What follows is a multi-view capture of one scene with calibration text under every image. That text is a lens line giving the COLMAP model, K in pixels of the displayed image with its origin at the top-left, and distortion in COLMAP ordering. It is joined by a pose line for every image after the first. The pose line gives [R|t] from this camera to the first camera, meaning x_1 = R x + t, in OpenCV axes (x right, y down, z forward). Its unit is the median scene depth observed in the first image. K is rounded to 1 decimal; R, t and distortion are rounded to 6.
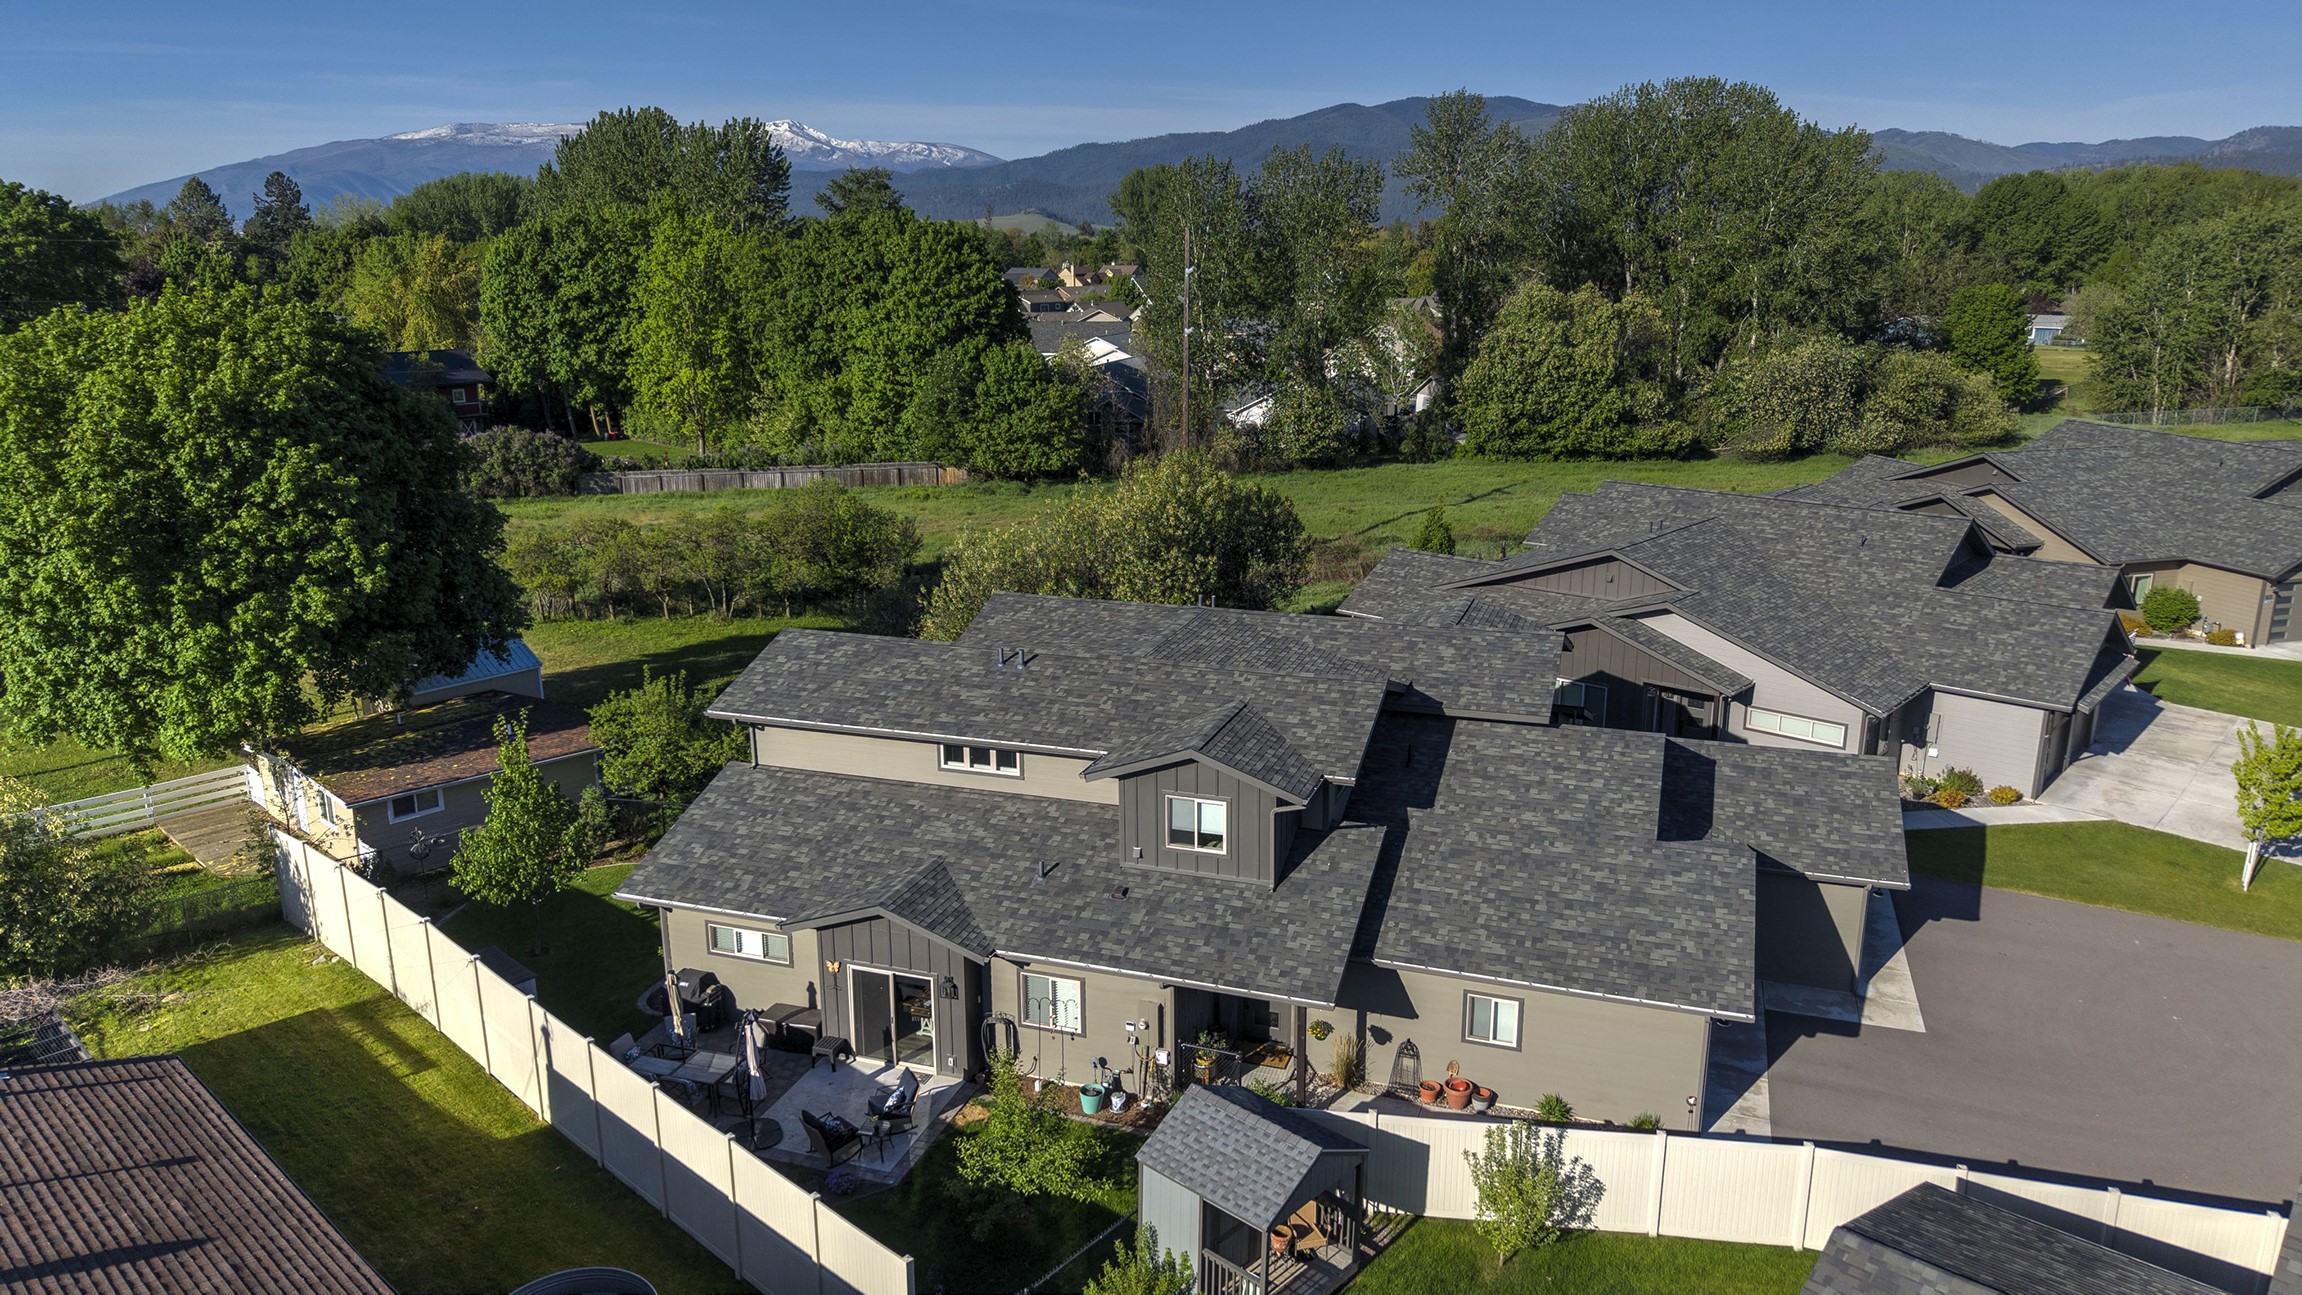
lens RADIAL K [[1506.5, 0, 1155.7], [0, 1506.5, 672.5], [0, 0, 1]] dist [0.096886, -0.150971]
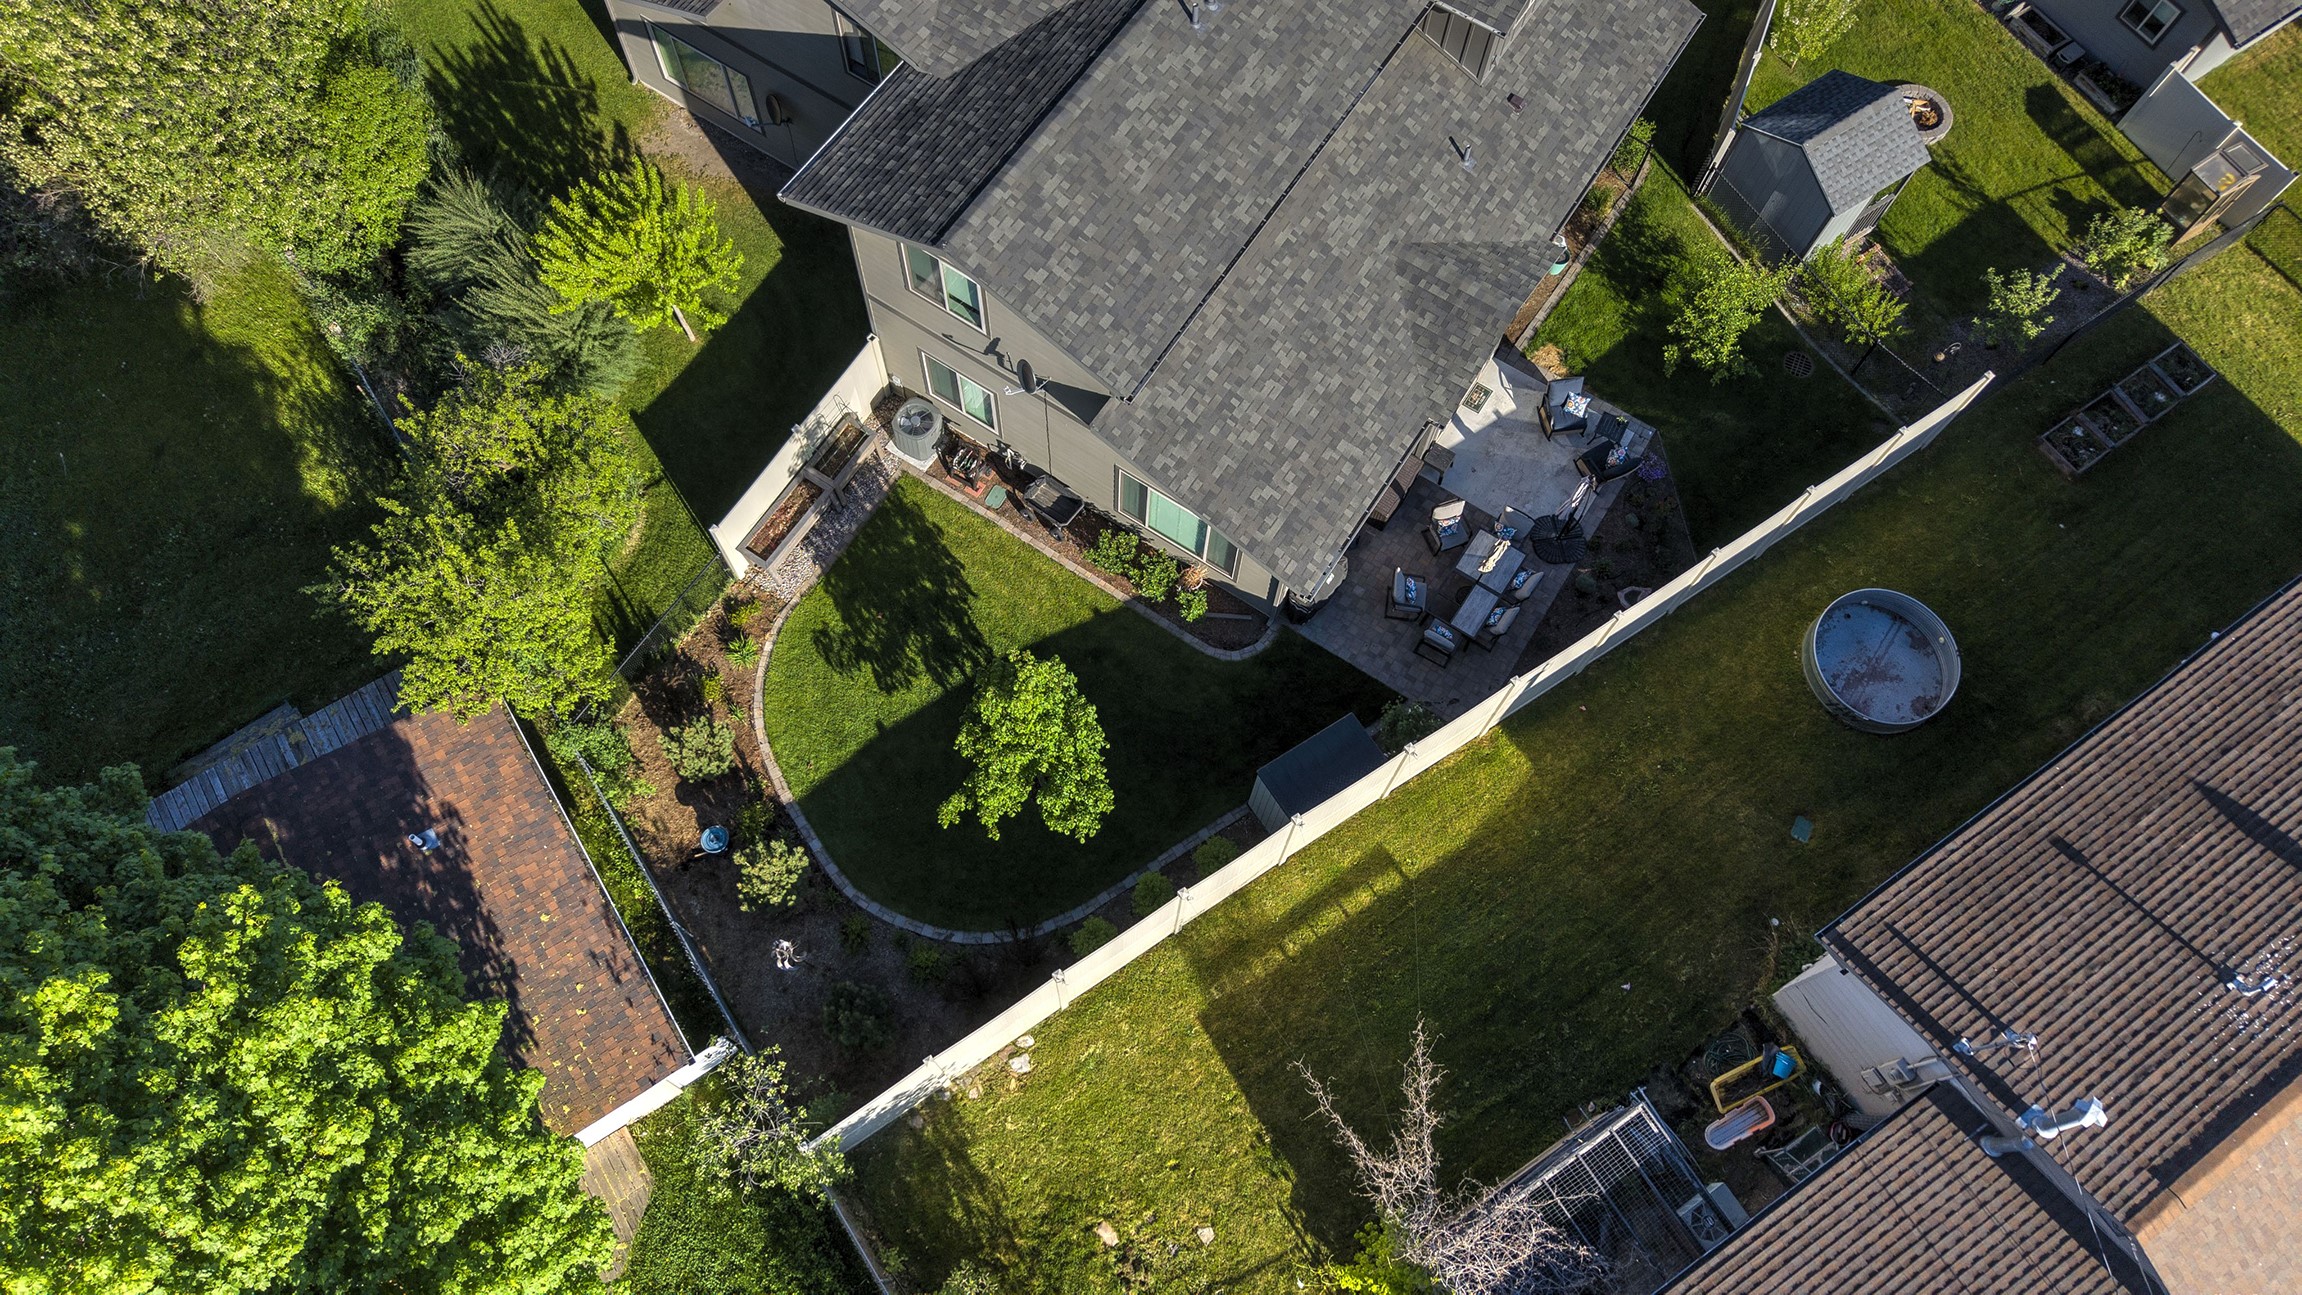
lens RADIAL K [[1527.9, 0, 1162.1], [0, 1527.9, 650.4], [0, 0, 1]] dist [0.032453, -0.048648]
pose [[0.234975, -0.893550, 0.382564, -0.655444], [0.229720, 0.433485, 0.871389, -0.517073], [-0.944466, -0.116872, 0.307124, 0.774024]]
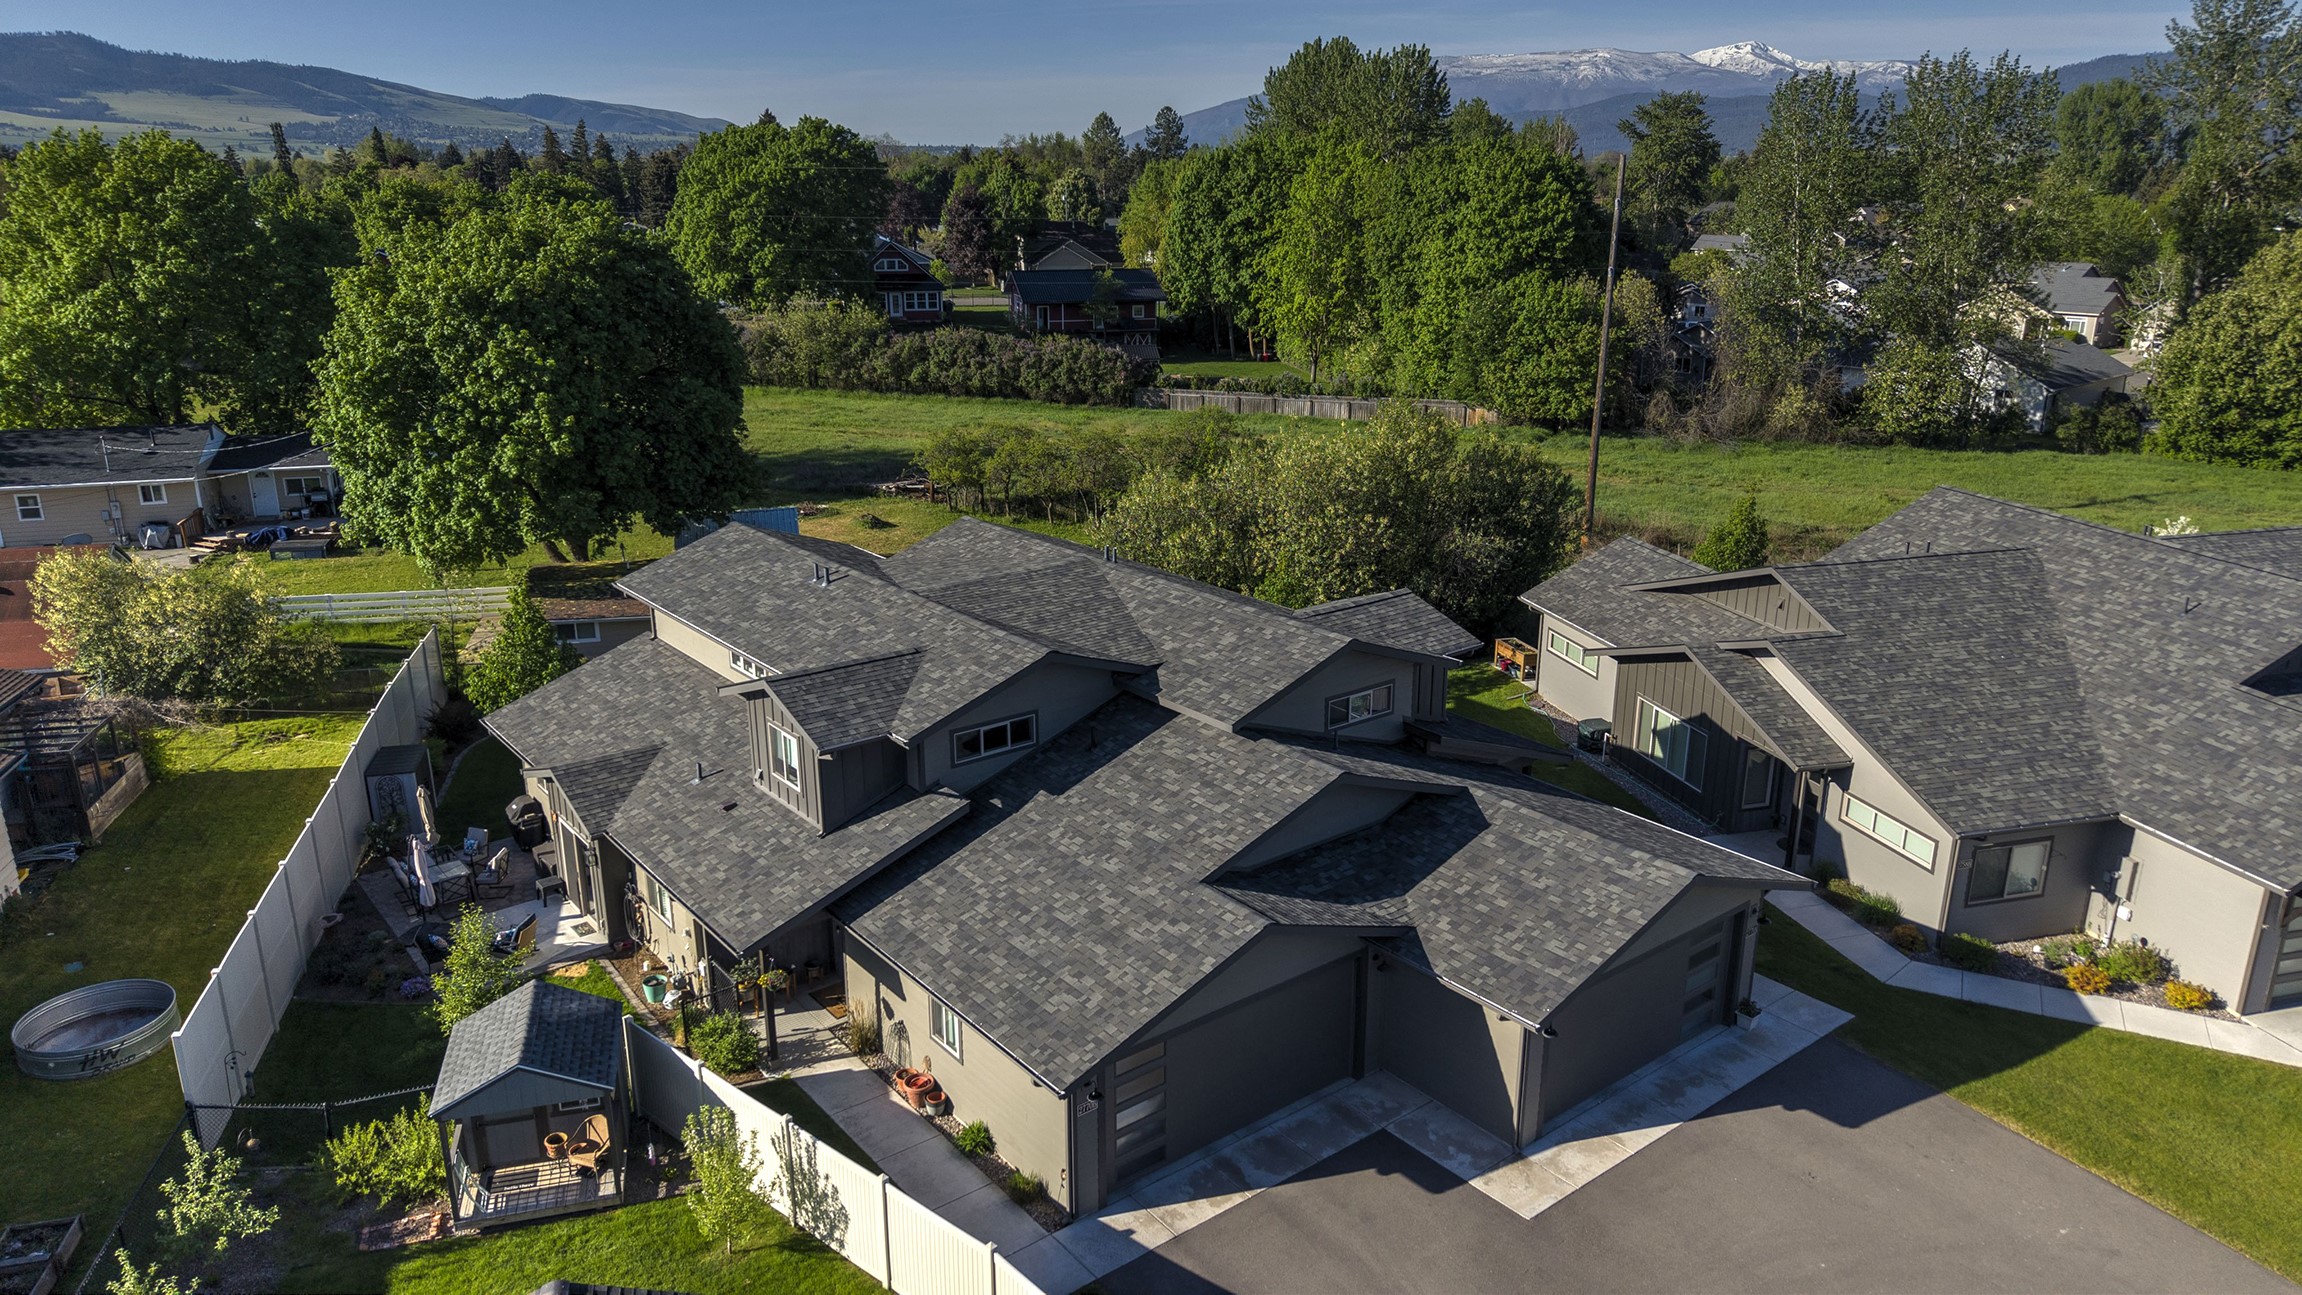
lens RADIAL K [[1519.4, 0, 1156.6], [0, 1519.4, 676.9], [0, 0, 1]] dist [0.029081, -0.031521]
pose [[0.844688, 0.173506, -0.506357, 0.643078], [-0.151122, 0.984823, 0.085359, -0.064473], [0.513482, 0.004420, 0.858089, 0.233919]]
